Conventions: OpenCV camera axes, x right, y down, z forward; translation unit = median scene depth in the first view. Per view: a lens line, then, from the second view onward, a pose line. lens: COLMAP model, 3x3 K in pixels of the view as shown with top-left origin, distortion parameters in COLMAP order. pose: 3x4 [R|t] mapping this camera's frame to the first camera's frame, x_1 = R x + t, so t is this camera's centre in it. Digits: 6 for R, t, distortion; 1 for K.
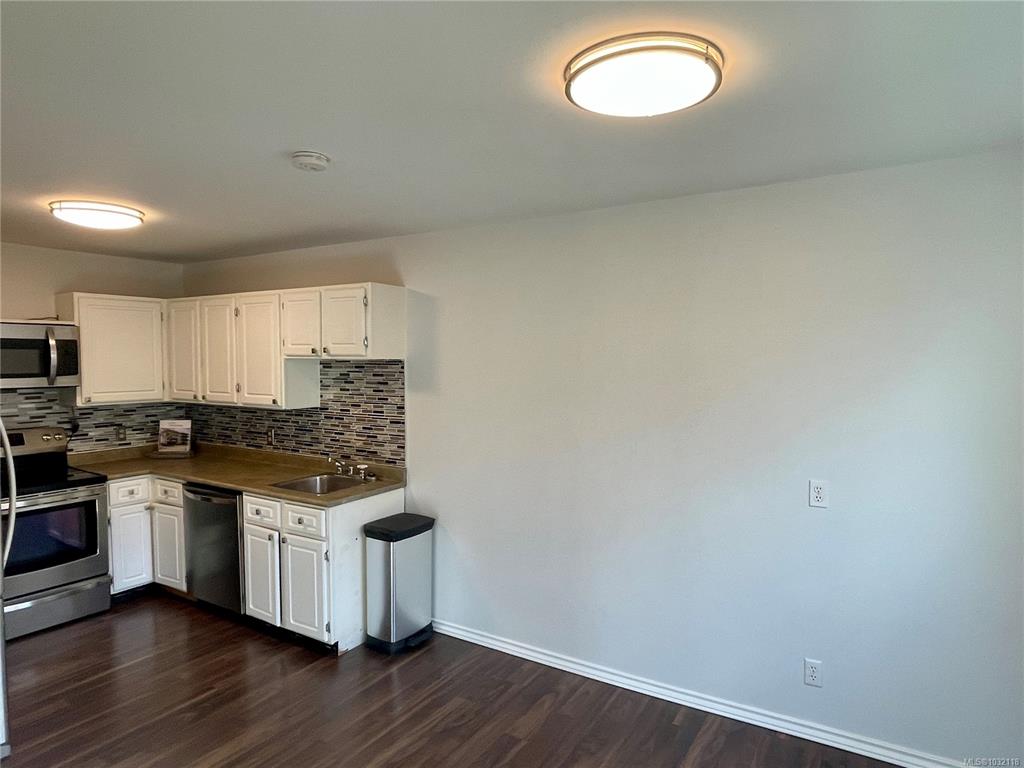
lens RADIAL K [[626.8, 0, 503.3], [0, 626.8, 389.9], [0, 0, 1]] dist [0.030880, -0.051787]
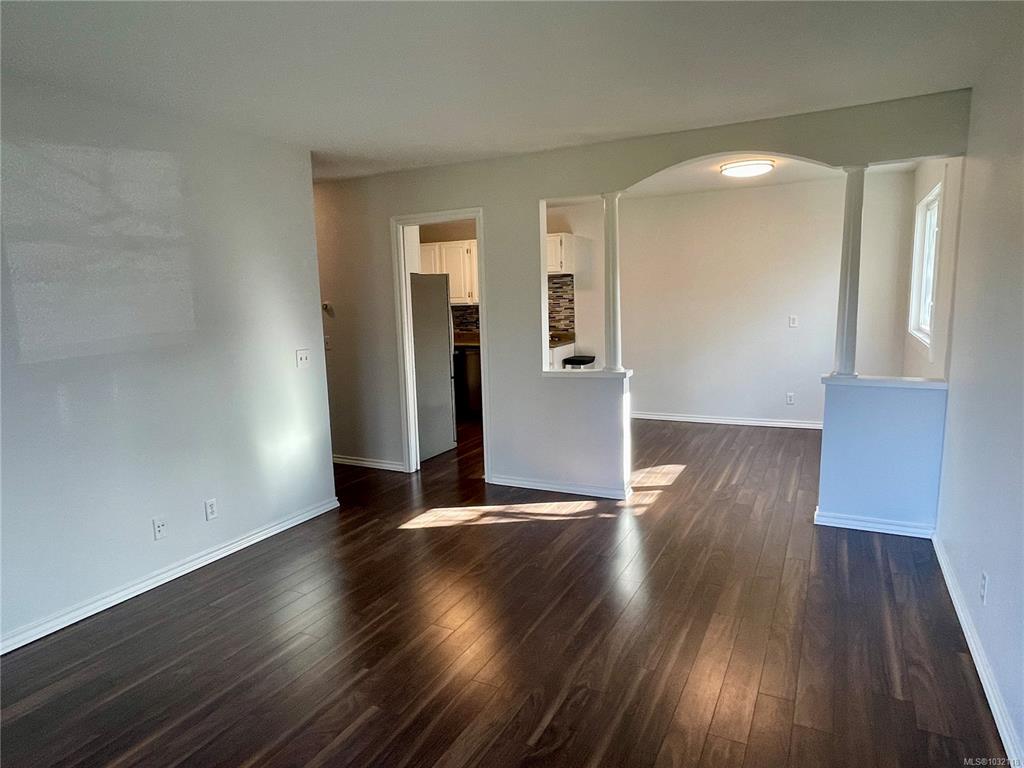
lens RADIAL K [[626.8, 0, 503.3], [0, 626.8, 389.9], [0, 0, 1]] dist [0.030880, -0.051787]
pose [[0.995513, -0.045960, 0.082712, -0.505624], [0.037377, 0.994032, 0.102482, 0.089847], [-0.086929, -0.098930, 0.991290, -0.818949]]
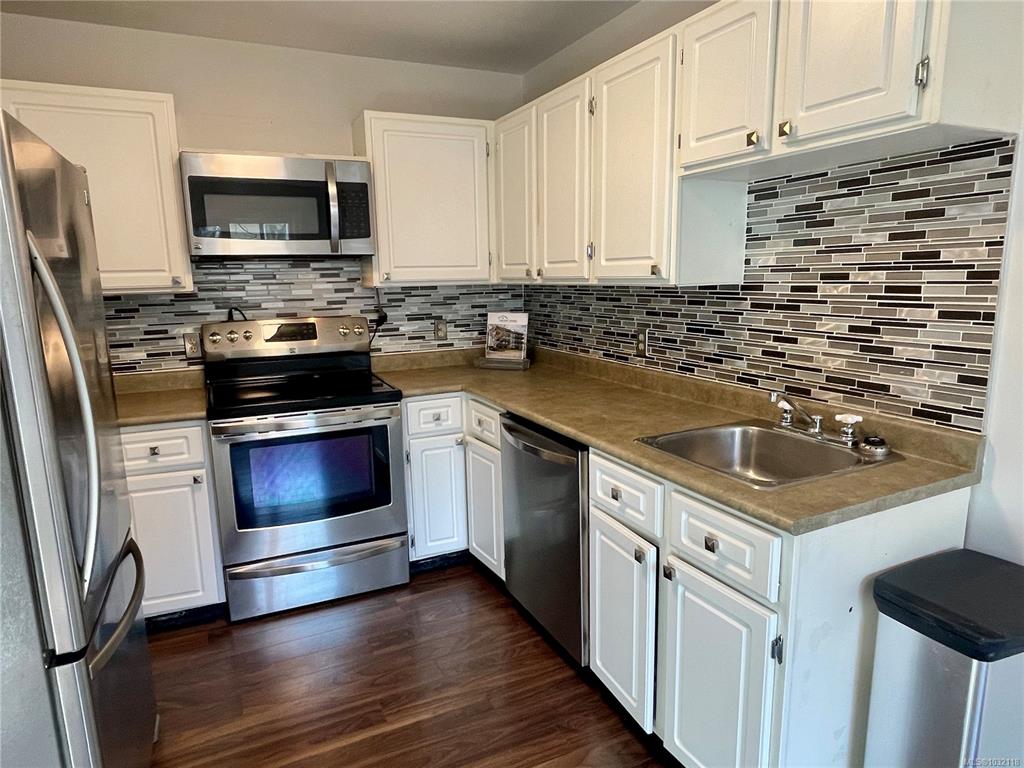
lens RADIAL K [[626.8, 0, 503.3], [0, 626.8, 389.9], [0, 0, 1]] dist [0.030880, -0.051787]
pose [[0.846118, 0.078585, -0.527170, -0.193259], [-0.006143, 0.990443, 0.137785, 0.044187], [0.532960, -0.113345, 0.838515, 0.502218]]
